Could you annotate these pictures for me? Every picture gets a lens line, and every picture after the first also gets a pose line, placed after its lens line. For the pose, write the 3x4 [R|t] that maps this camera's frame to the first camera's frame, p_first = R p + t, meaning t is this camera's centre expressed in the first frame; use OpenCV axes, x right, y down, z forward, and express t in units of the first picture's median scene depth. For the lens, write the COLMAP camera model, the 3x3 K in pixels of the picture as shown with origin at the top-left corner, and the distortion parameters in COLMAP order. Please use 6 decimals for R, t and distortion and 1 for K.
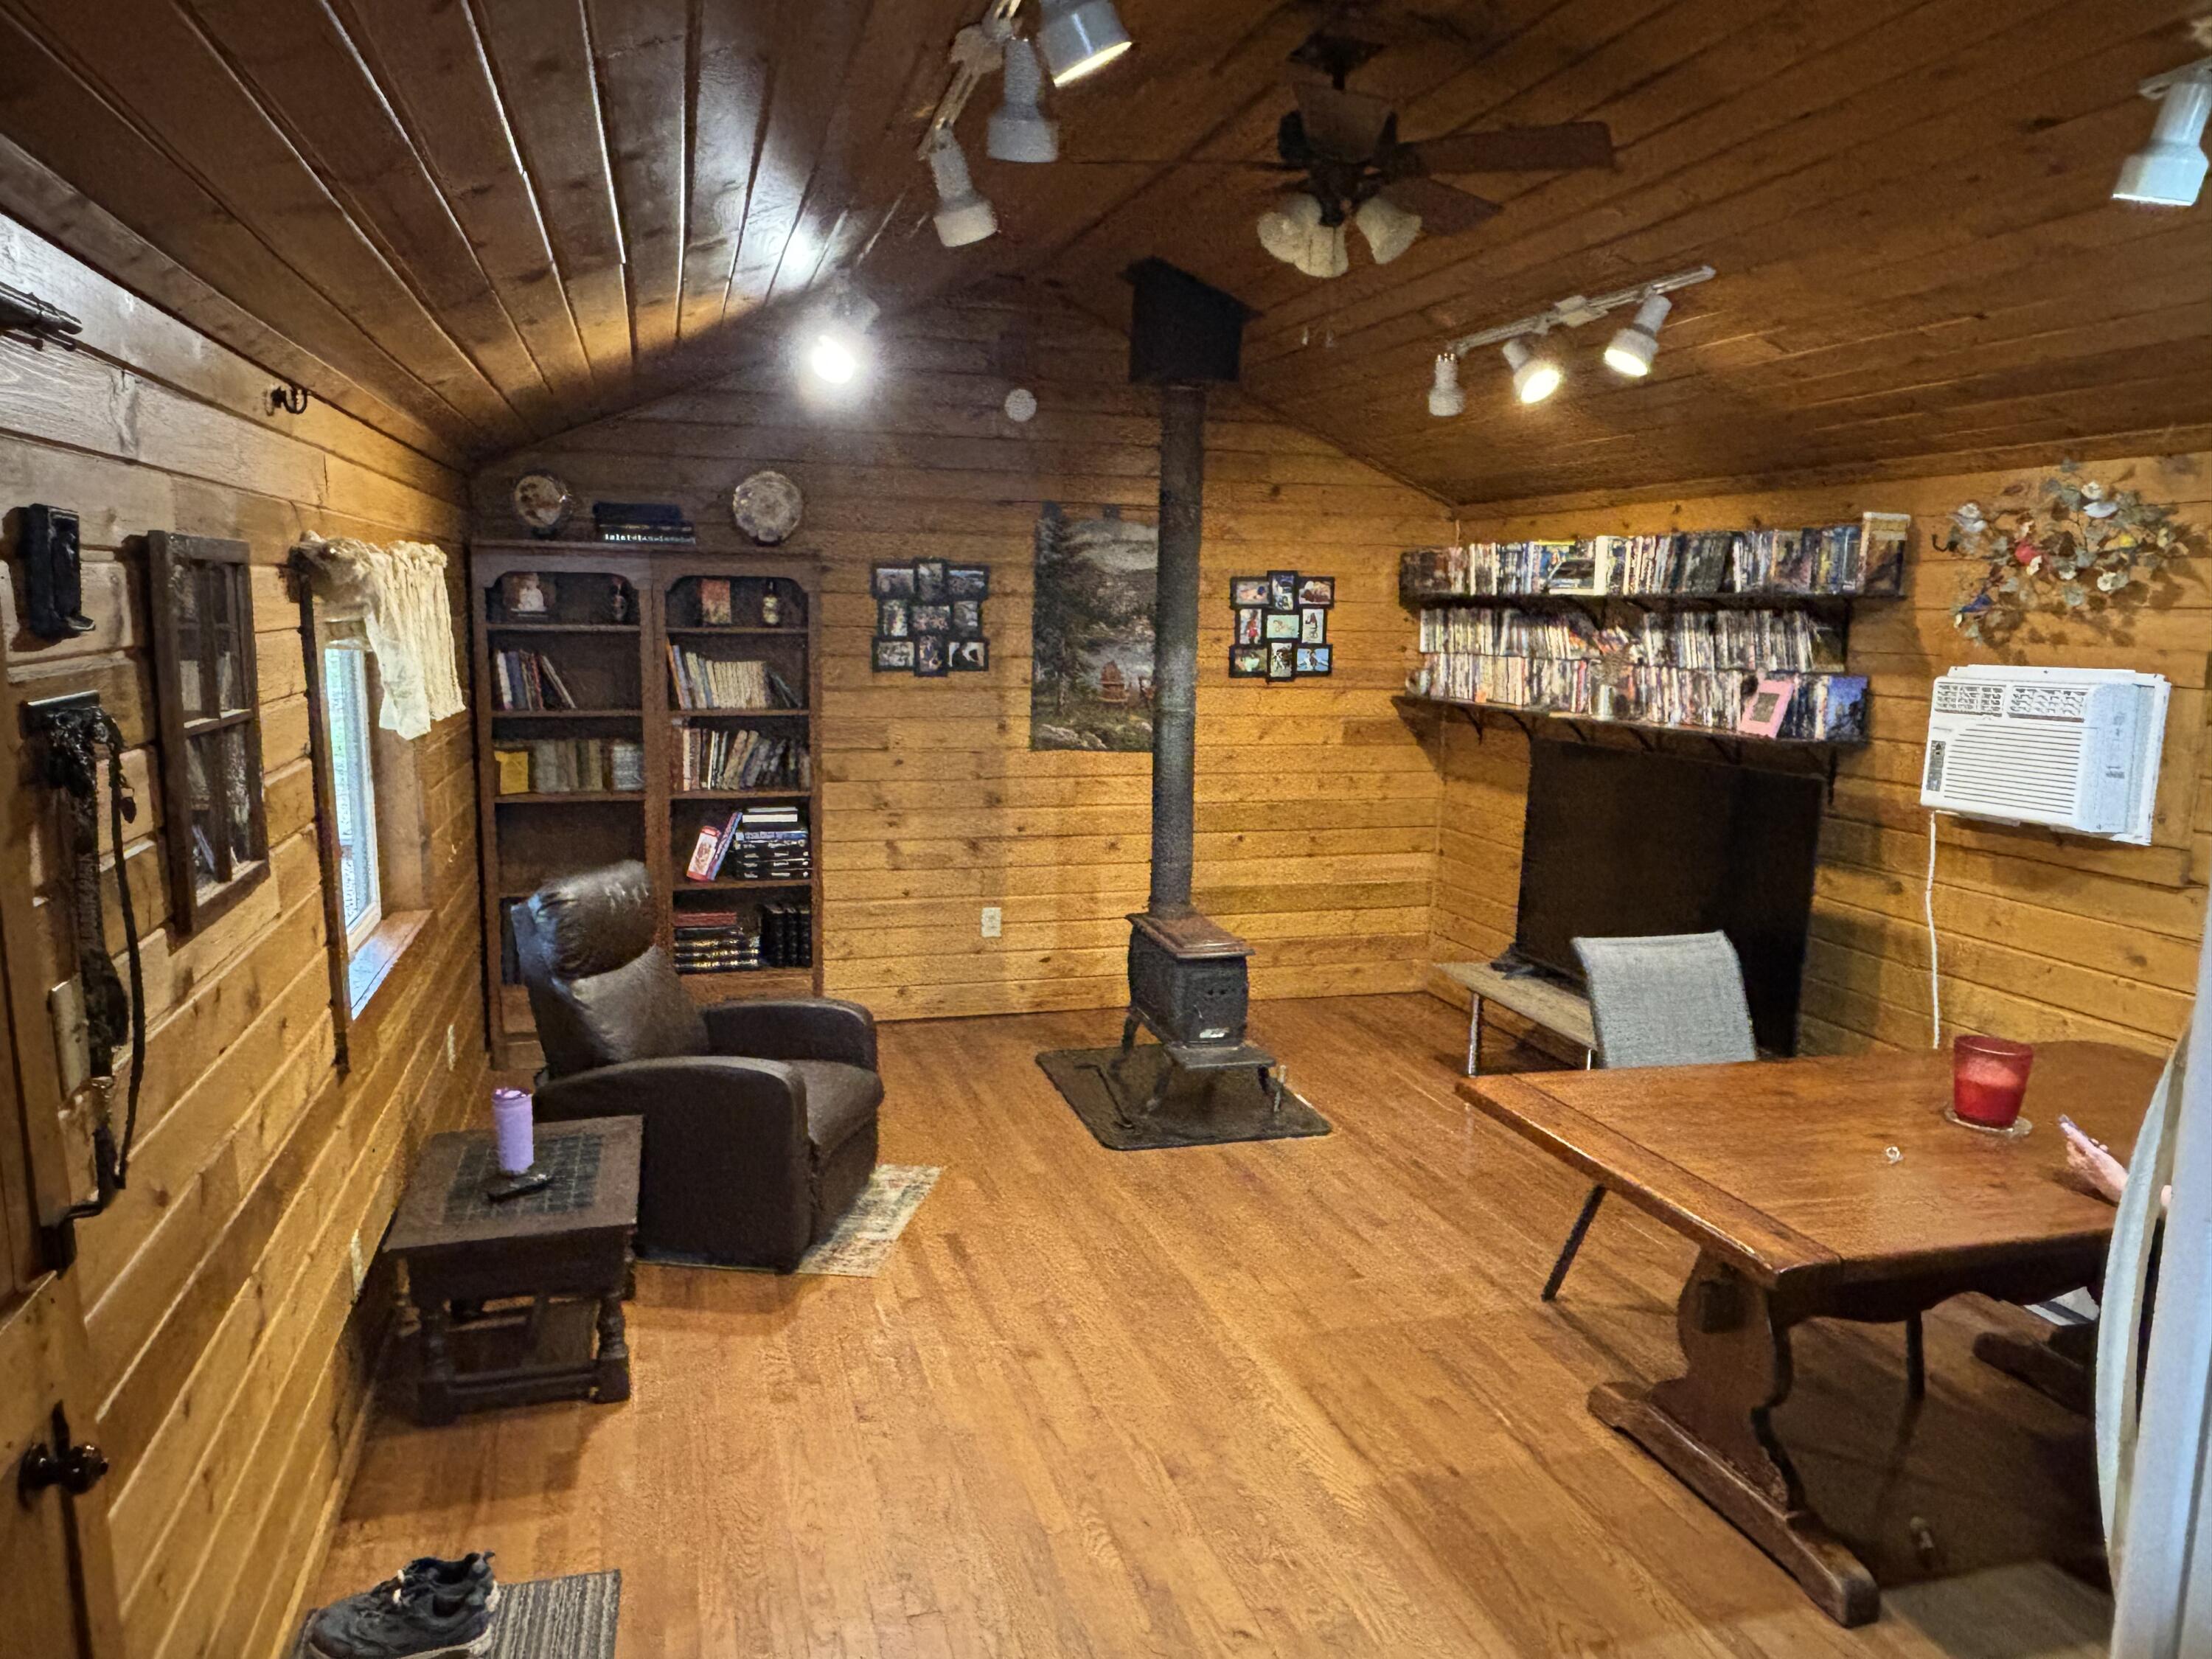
lens RADIAL K [[1477.7, 0, 1102.2], [0, 1477.7, 823.1], [0, 0, 1]] dist [0.029955, -0.001108]
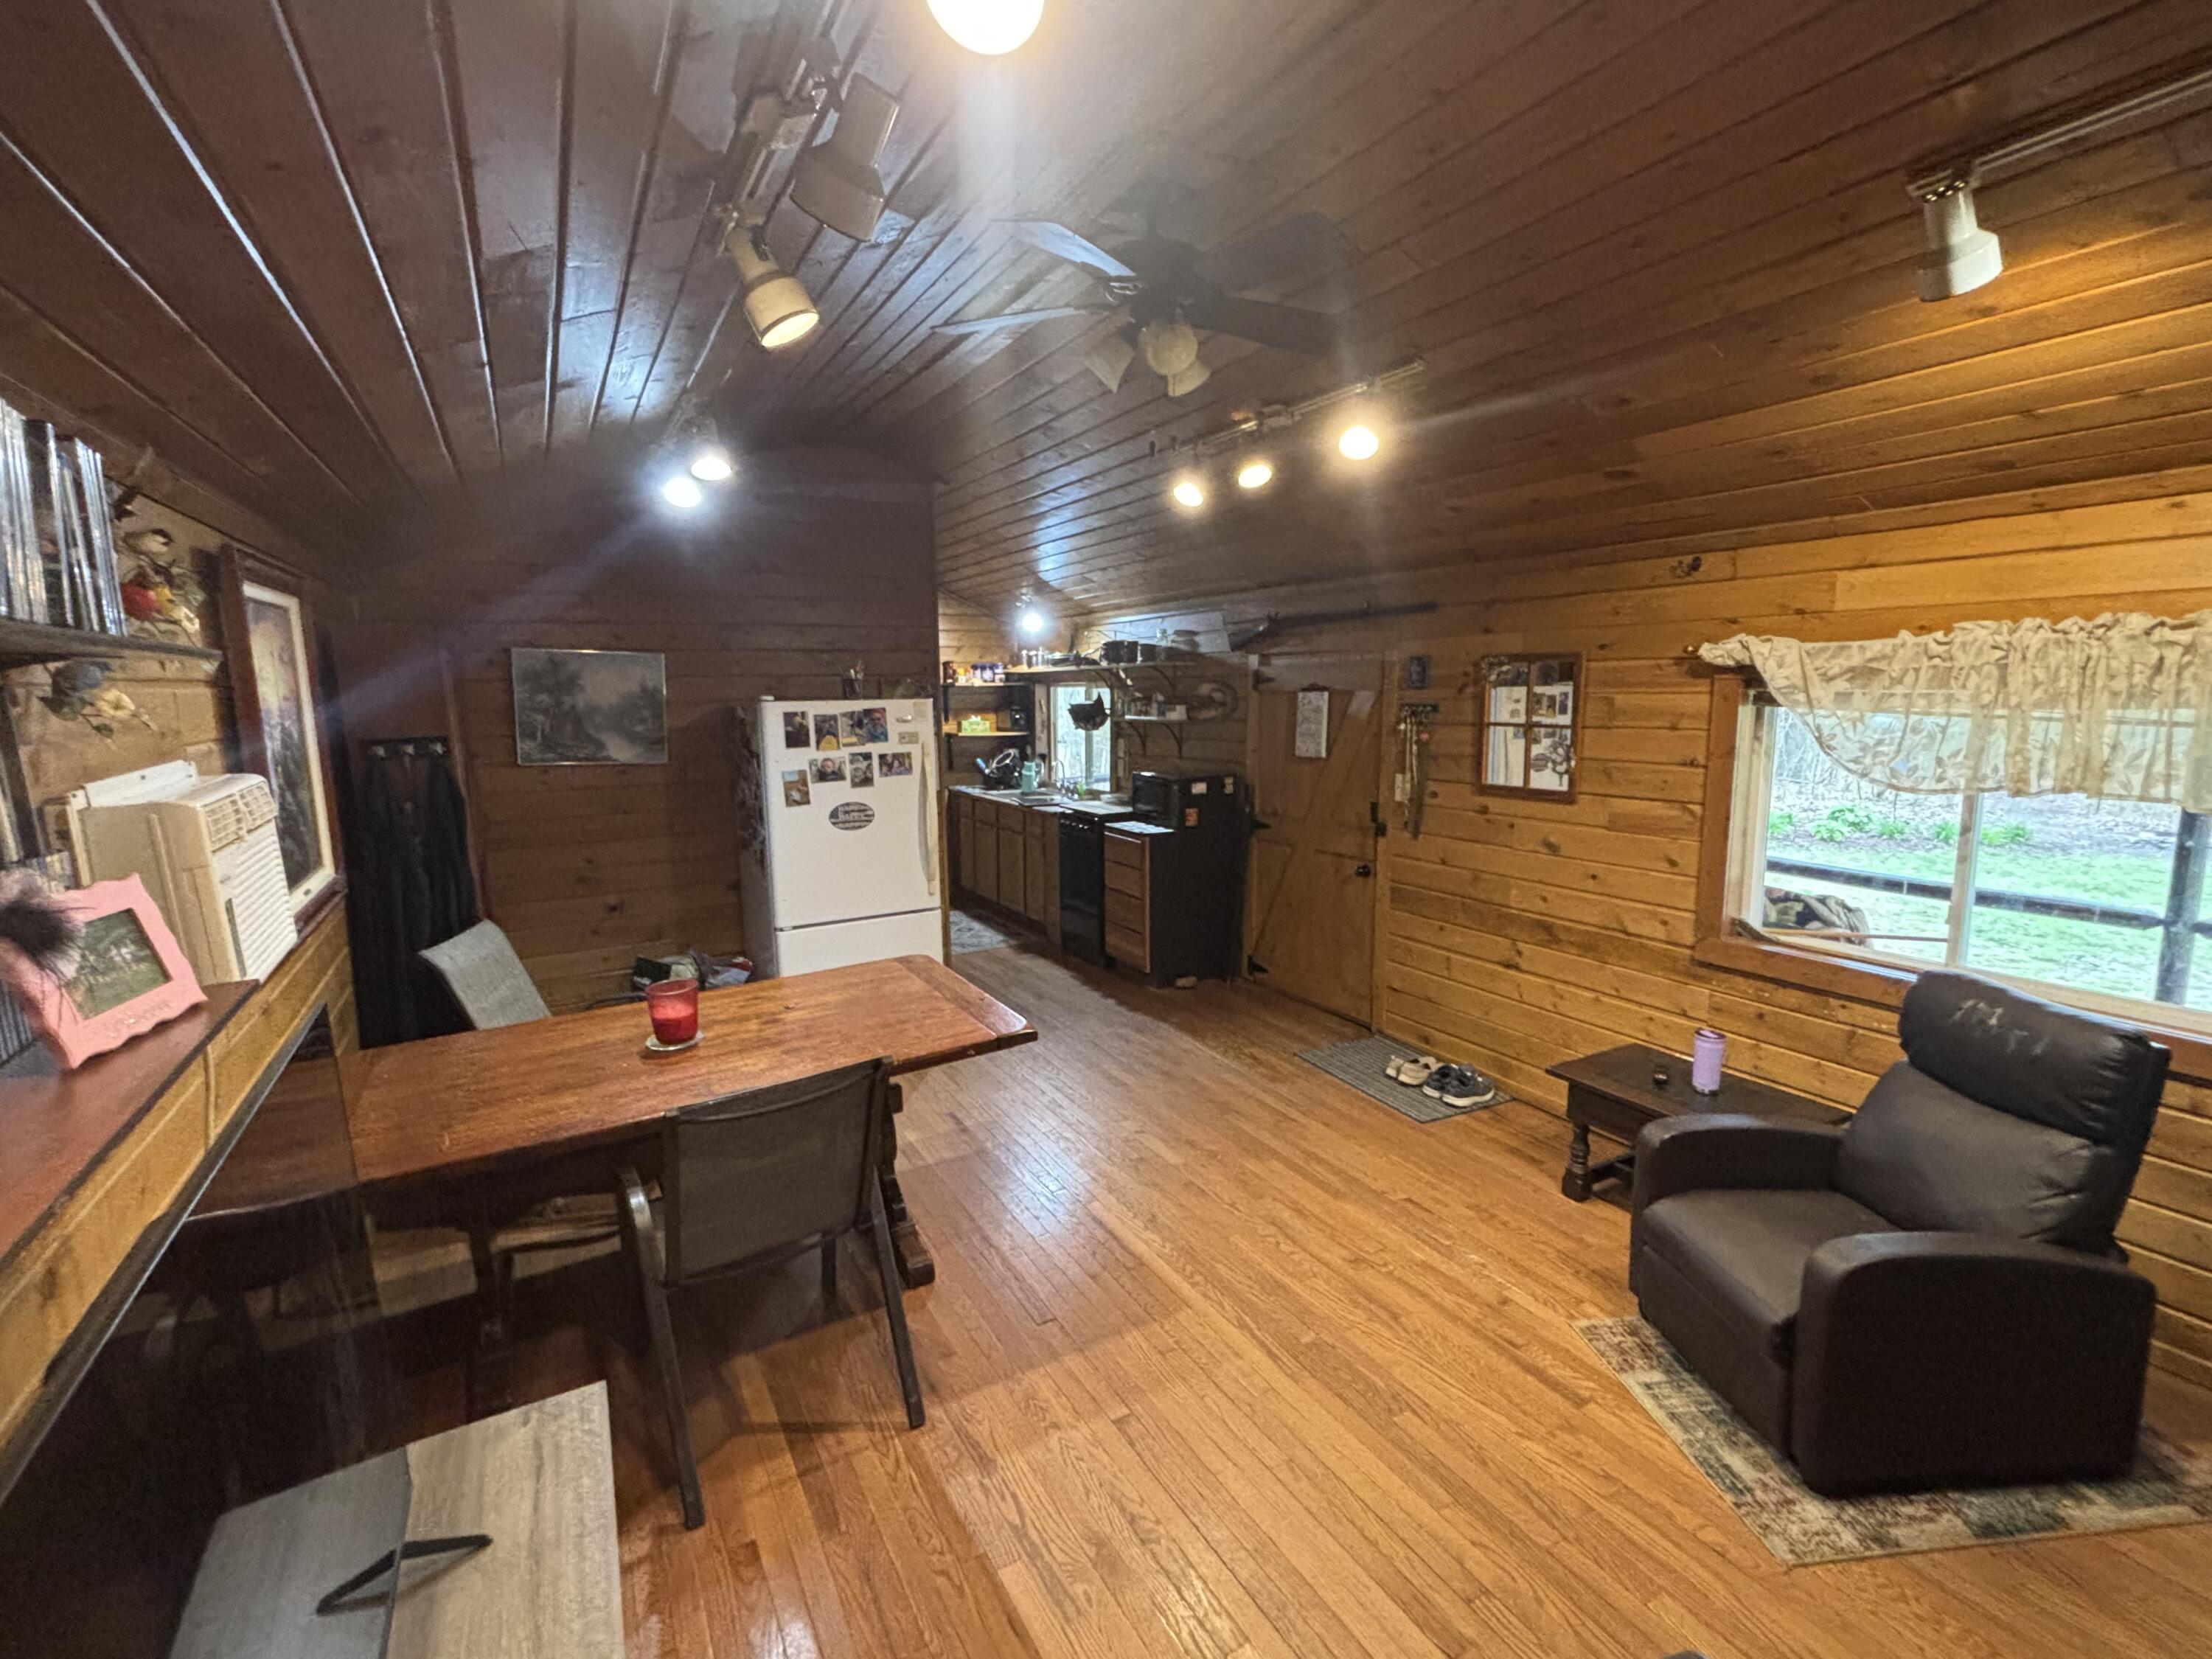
lens RADIAL K [[1007.5, 0, 1095.6], [0, 1007.5, 830.5], [0, 0, 1]] dist [0.019032, -0.000095]
pose [[-0.974143, 0.028994, -0.224063, 0.371282], [-0.037732, 0.956926, 0.287869, -0.254082], [0.222758, 0.288880, -0.931089, 1.723172]]
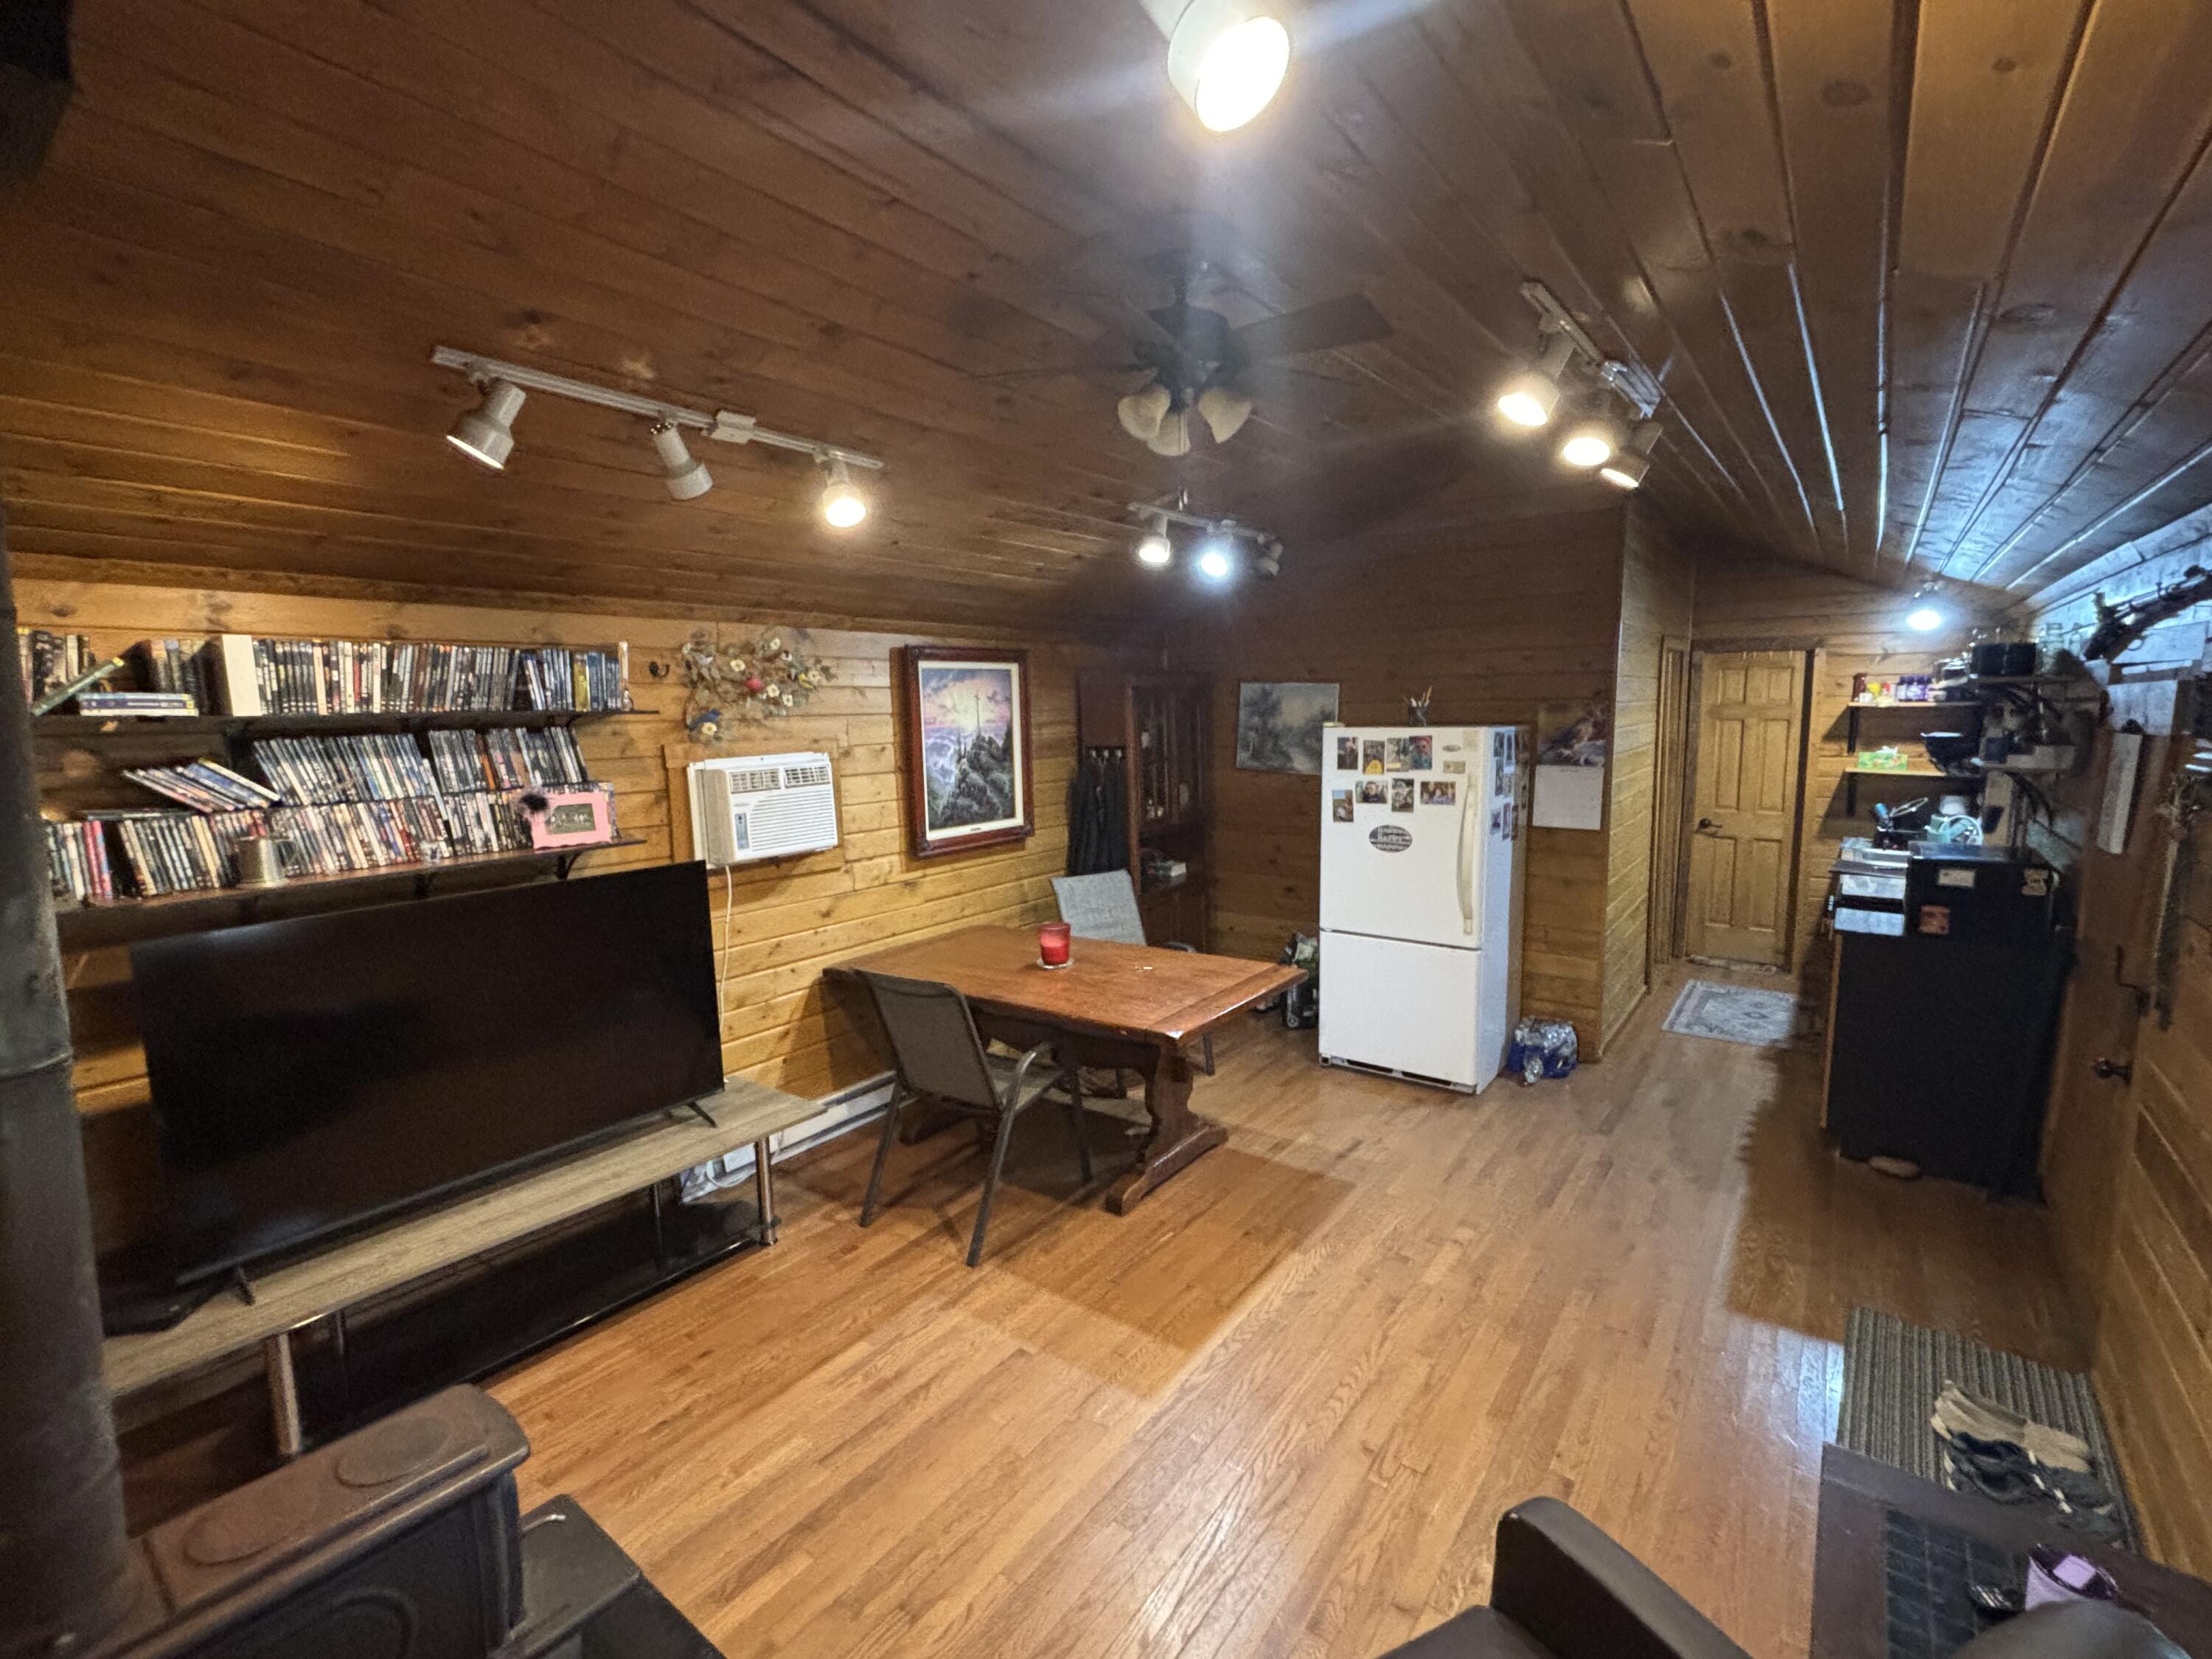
lens RADIAL K [[1007.5, 0, 1107.6], [0, 1007.5, 826.6], [0, 0, 1]] dist [0.019032, -0.000095]
pose [[-0.596159, -0.105270, 0.795935, -0.472645], [0.125248, 0.967035, 0.221712, -0.248250], [-0.793036, 0.231865, -0.563322, 1.492121]]
